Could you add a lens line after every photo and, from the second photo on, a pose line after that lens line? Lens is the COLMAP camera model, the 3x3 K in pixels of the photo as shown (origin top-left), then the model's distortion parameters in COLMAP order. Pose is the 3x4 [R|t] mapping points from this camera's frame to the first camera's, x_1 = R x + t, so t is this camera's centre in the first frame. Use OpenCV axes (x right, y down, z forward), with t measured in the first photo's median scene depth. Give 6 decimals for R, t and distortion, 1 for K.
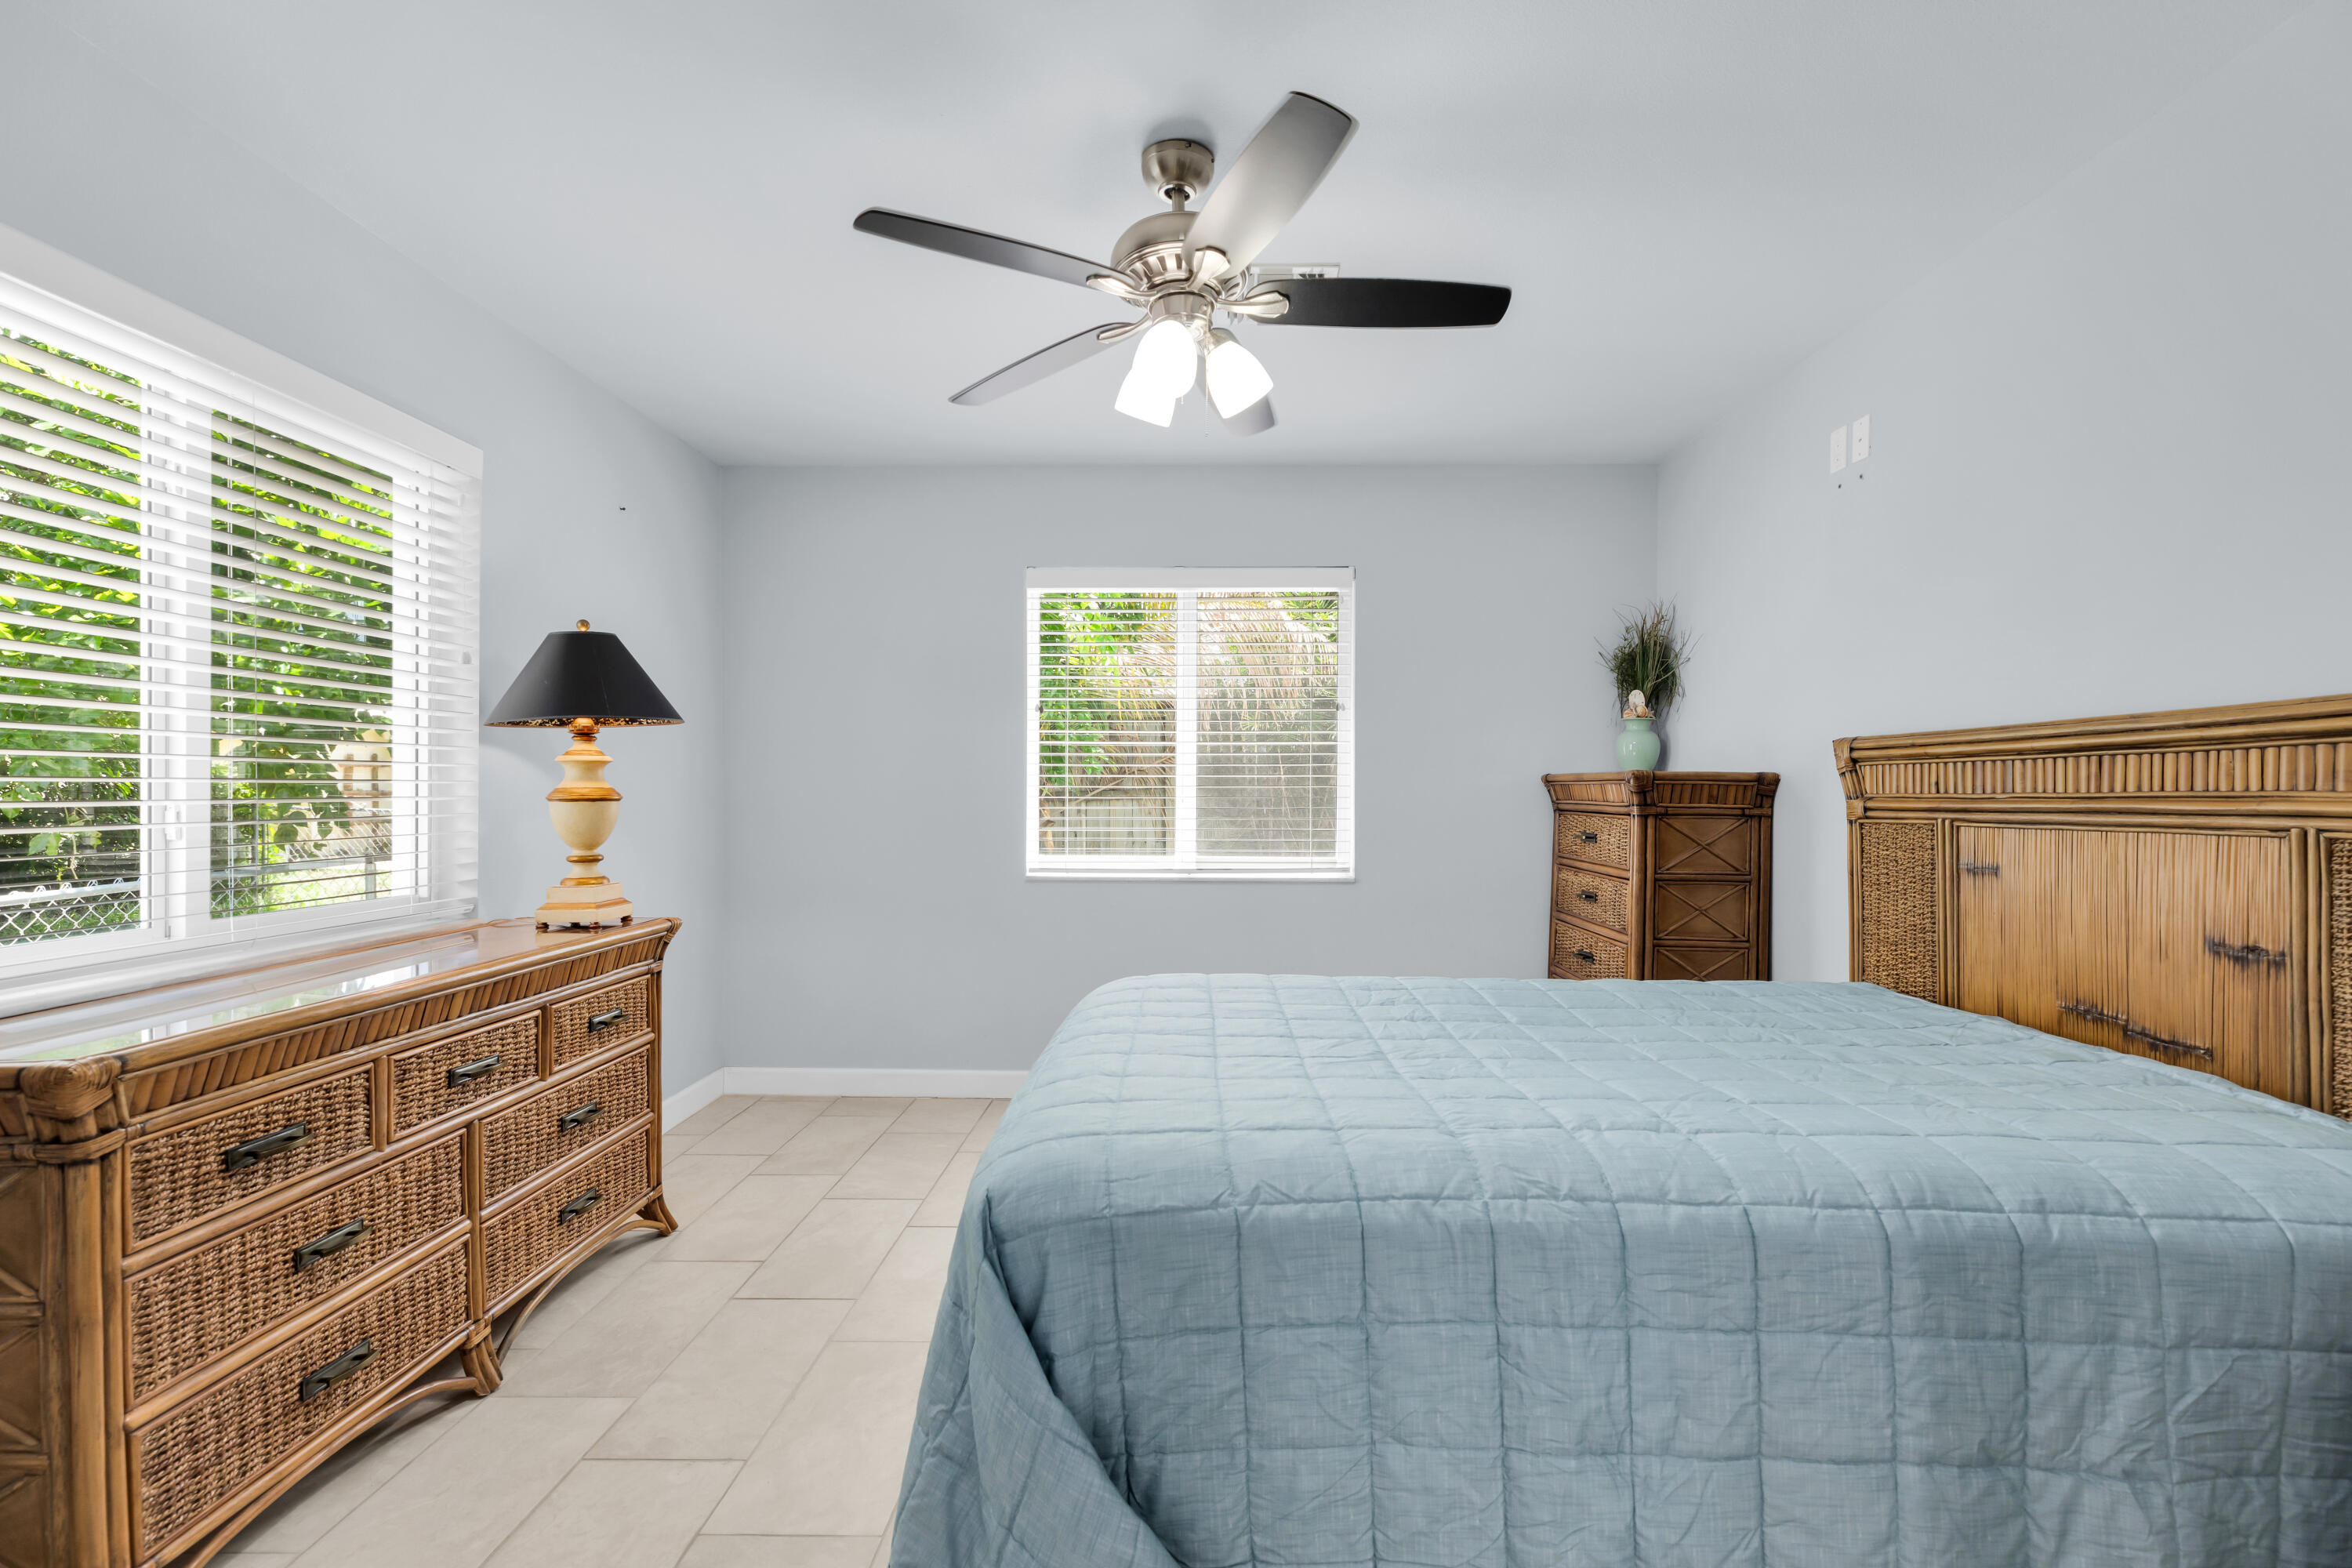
lens RADIAL K [[1078.4, 0, 1196.2], [0, 1078.4, 789.2], [0, 0, 1]] dist [0.008503, -0.001583]
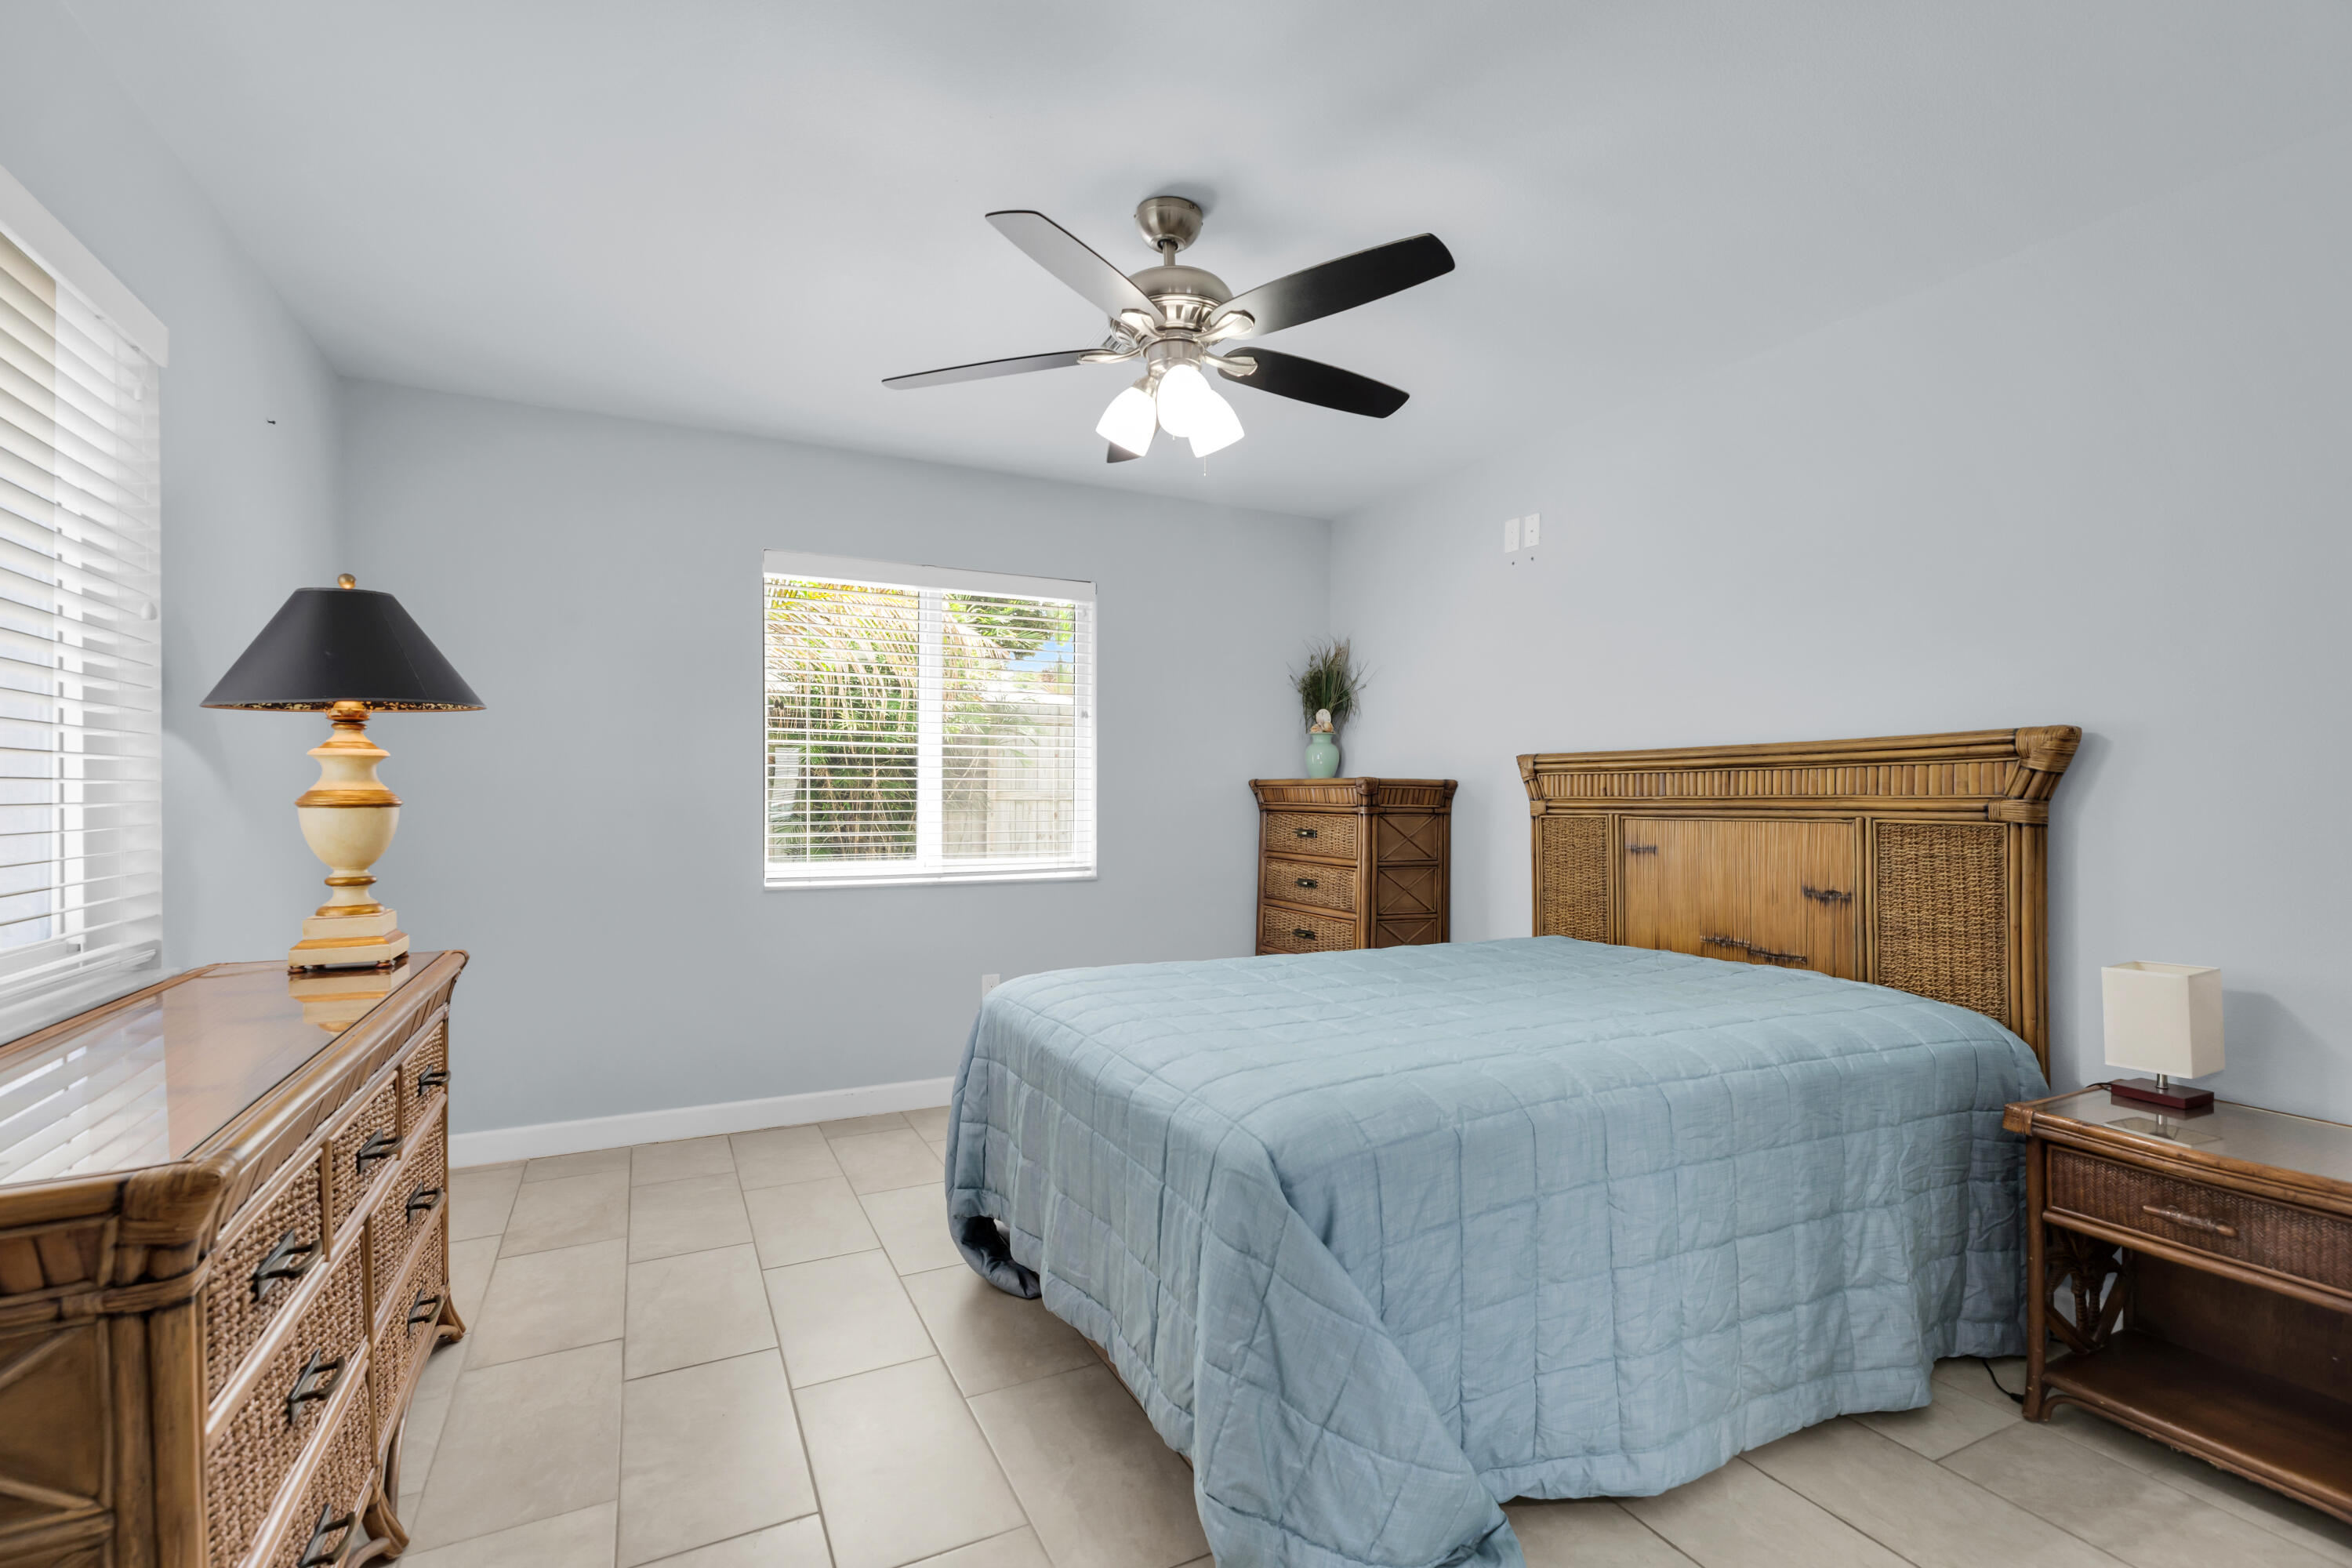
lens RADIAL K [[1078.4, 0, 1219.8], [0, 1078.4, 797.6], [0, 0, 1]] dist [0.008503, -0.001583]
pose [[0.878809, -0.001477, 0.477172, -0.526657], [-0.001157, 0.999986, 0.005227, -0.000880], [-0.477173, -0.005146, 0.878794, 0.017598]]
